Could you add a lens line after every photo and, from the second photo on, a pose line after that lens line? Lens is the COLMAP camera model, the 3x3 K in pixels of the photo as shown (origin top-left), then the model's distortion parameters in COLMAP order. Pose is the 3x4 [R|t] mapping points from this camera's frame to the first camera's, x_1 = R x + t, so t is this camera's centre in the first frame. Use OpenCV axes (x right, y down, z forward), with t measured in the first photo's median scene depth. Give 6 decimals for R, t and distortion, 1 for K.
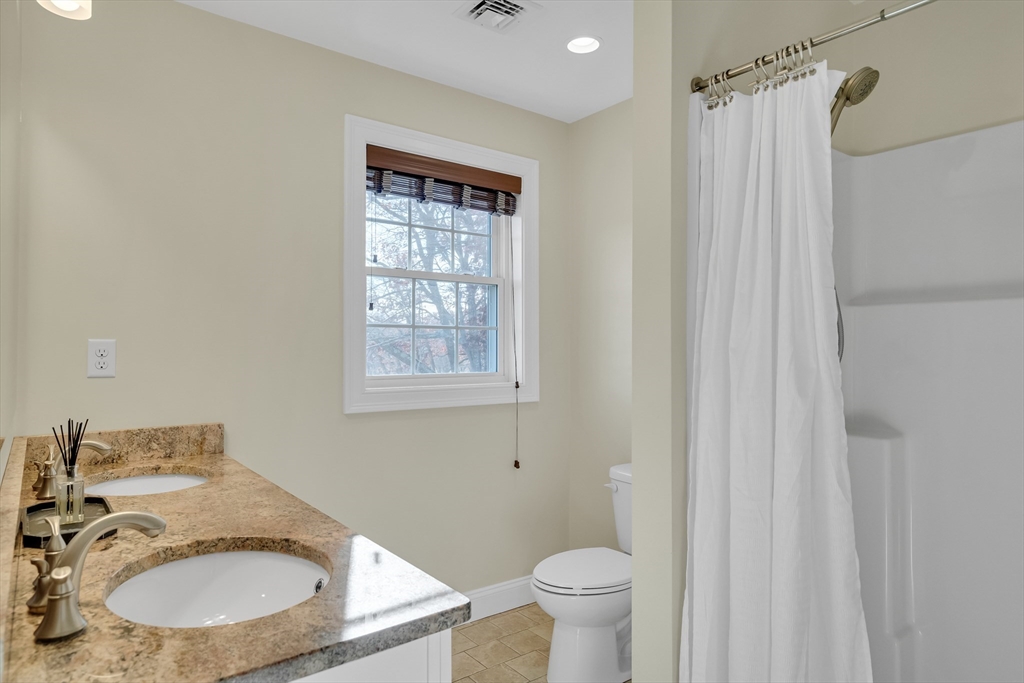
lens RADIAL K [[549.6, 0, 512.0], [0, 549.6, 341.5], [0, 0, 1]] dist [0.001827, 0.001030]
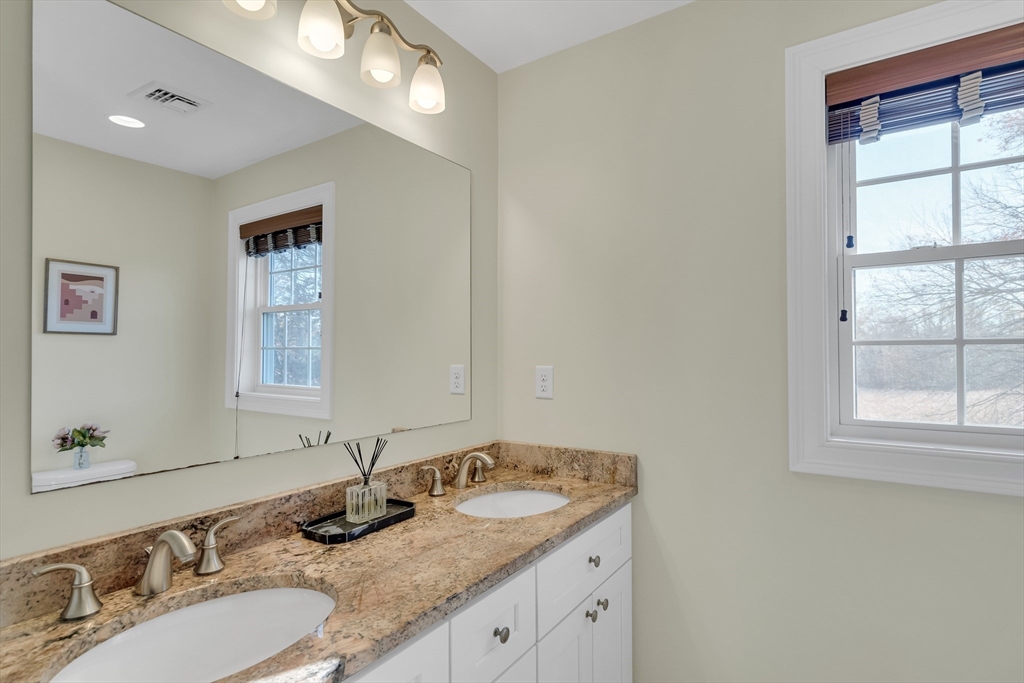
lens RADIAL K [[516.1, 0, 515.8], [0, 516.1, 351.3], [0, 0, 1]] dist [0.001686, 0.001249]
pose [[0.350204, -0.010319, -0.936617, 0.253082], [0.009927, 0.999924, -0.007305, -0.027228], [0.936621, -0.006740, 0.350280, 0.554468]]
